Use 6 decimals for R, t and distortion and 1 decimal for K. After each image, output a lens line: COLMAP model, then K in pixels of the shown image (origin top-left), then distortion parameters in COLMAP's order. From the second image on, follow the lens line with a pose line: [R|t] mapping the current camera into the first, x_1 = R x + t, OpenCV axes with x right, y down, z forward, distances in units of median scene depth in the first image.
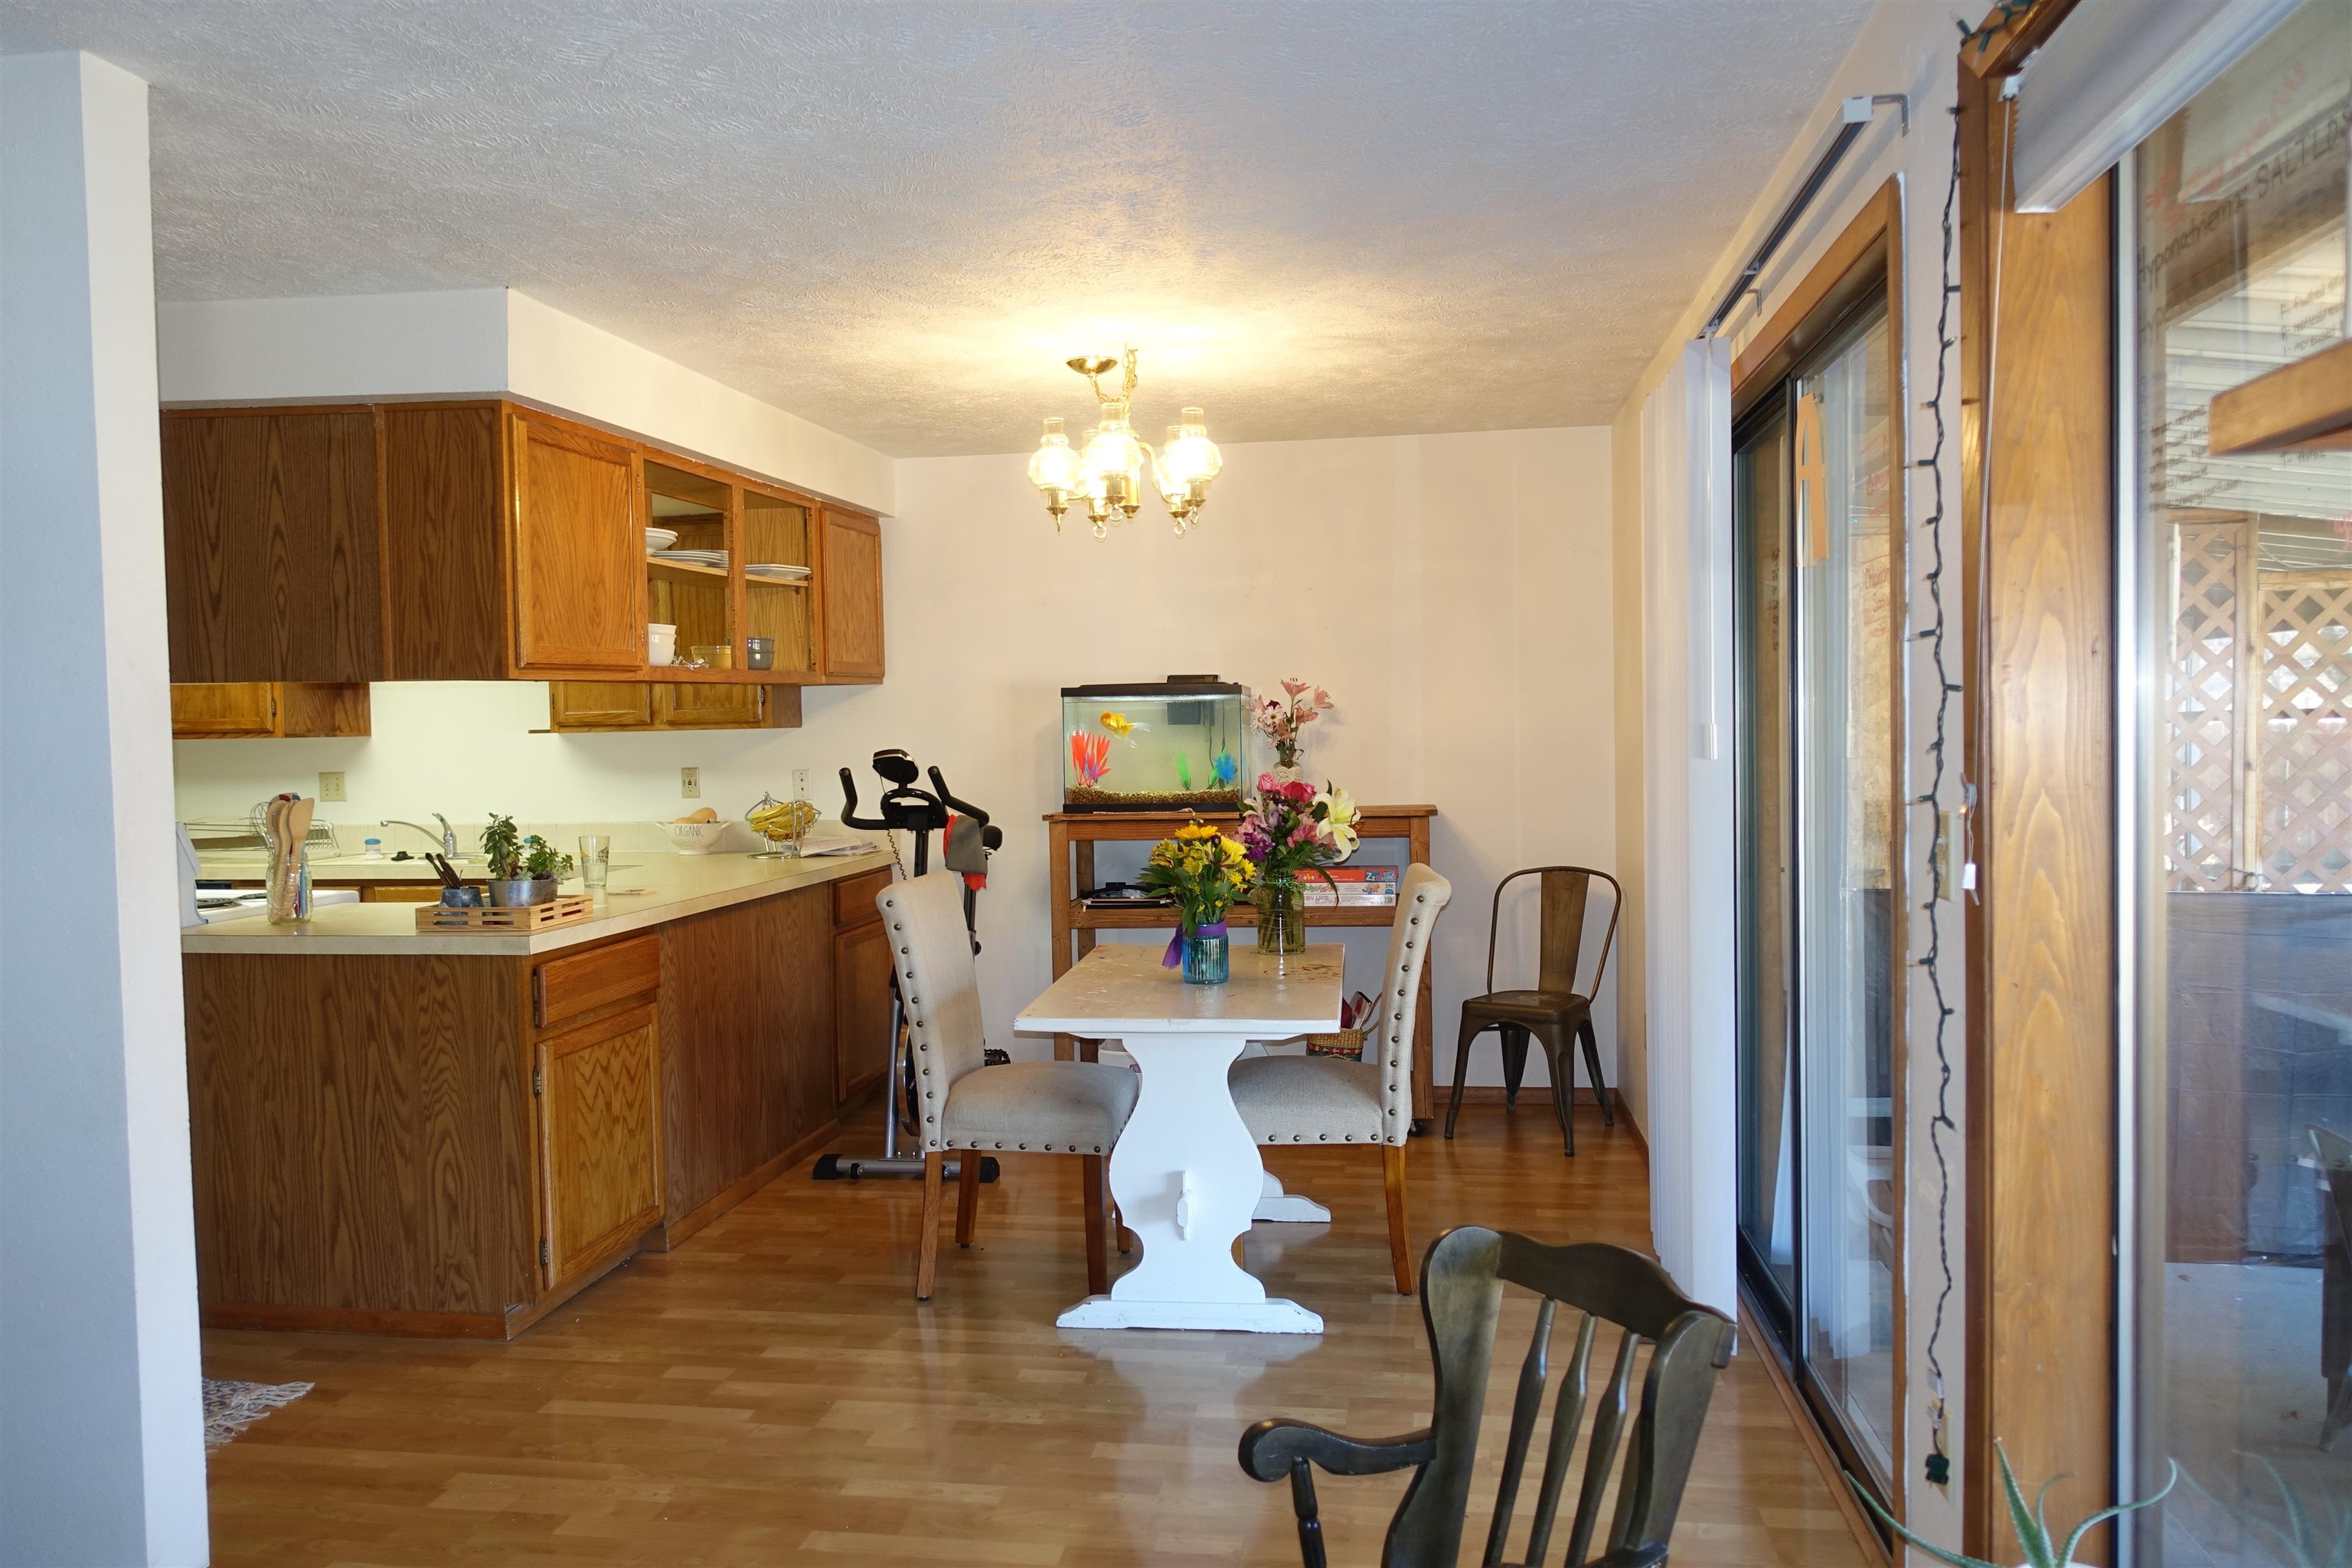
lens RADIAL K [[1670.1, 0, 1176.0], [0, 1670.1, 784.0], [0, 0, 1]] dist [0.002182, 0.000782]
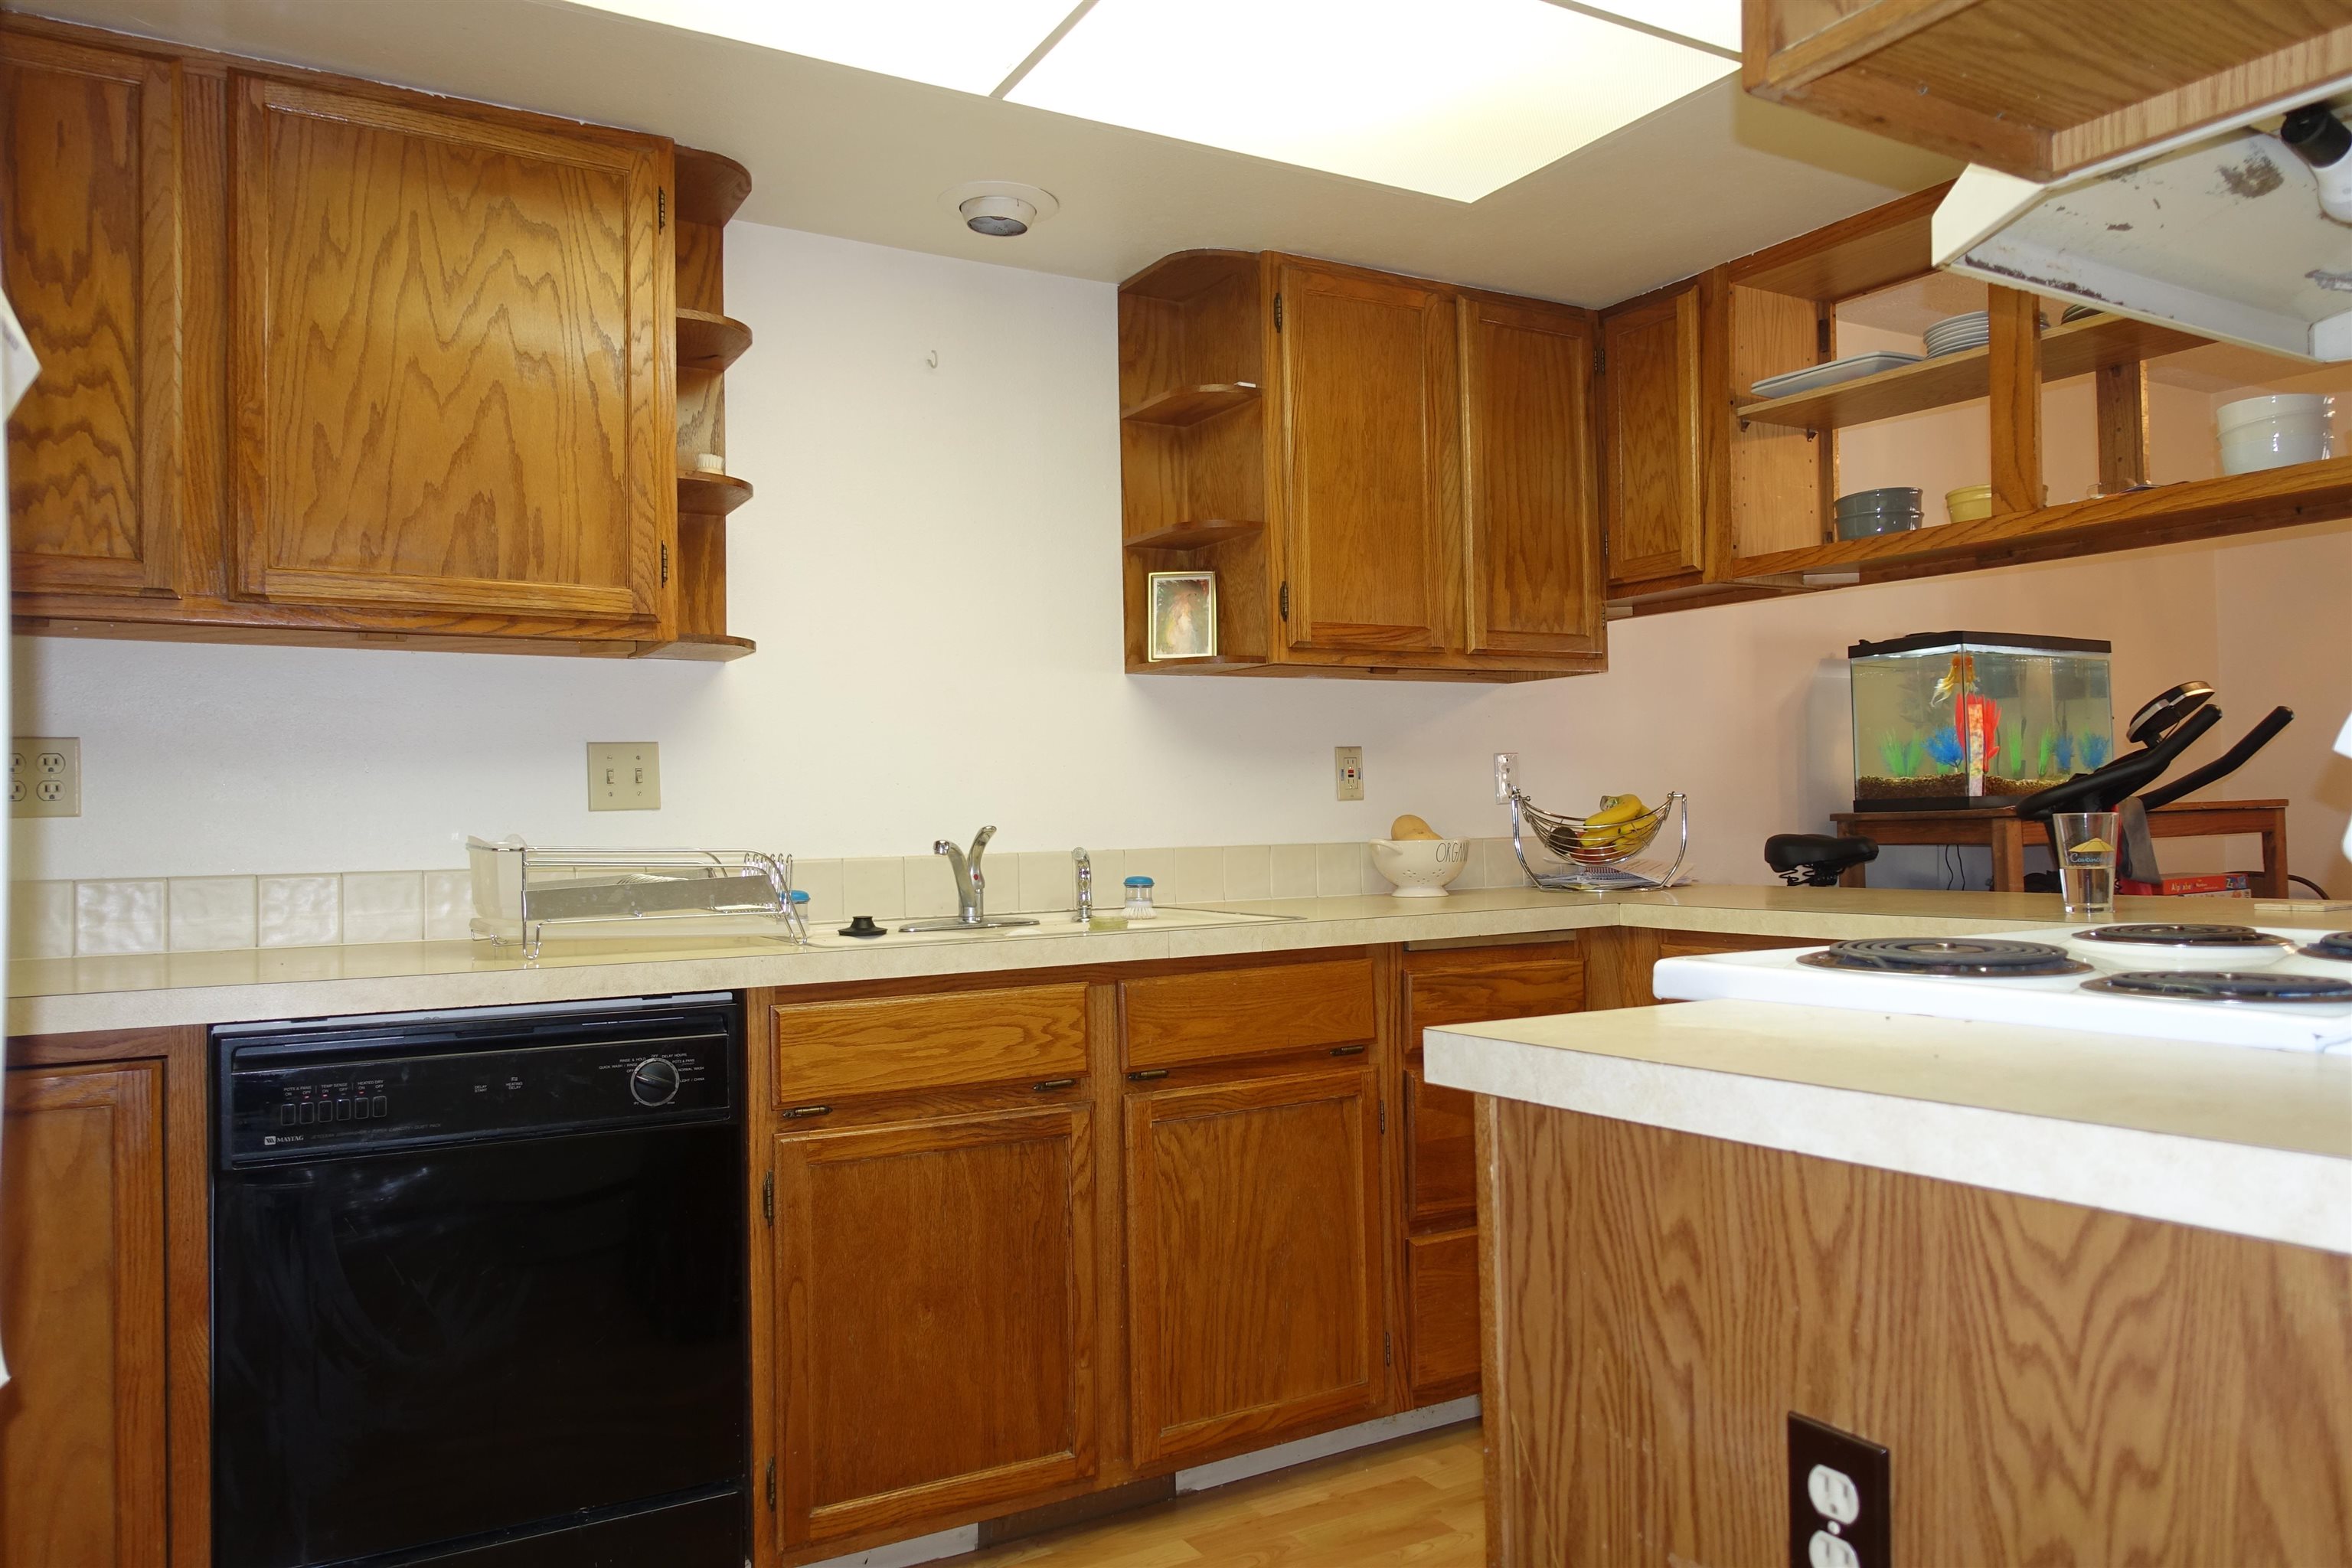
lens RADIAL K [[1670.1, 0, 1176.0], [0, 1670.1, 784.0], [0, 0, 1]] dist [0.002182, 0.000782]
pose [[0.763756, 0.004929, 0.645486, -0.728711], [0.028876, 0.998709, -0.041792, 0.025883], [-0.644858, 0.050558, 0.762628, 0.608182]]
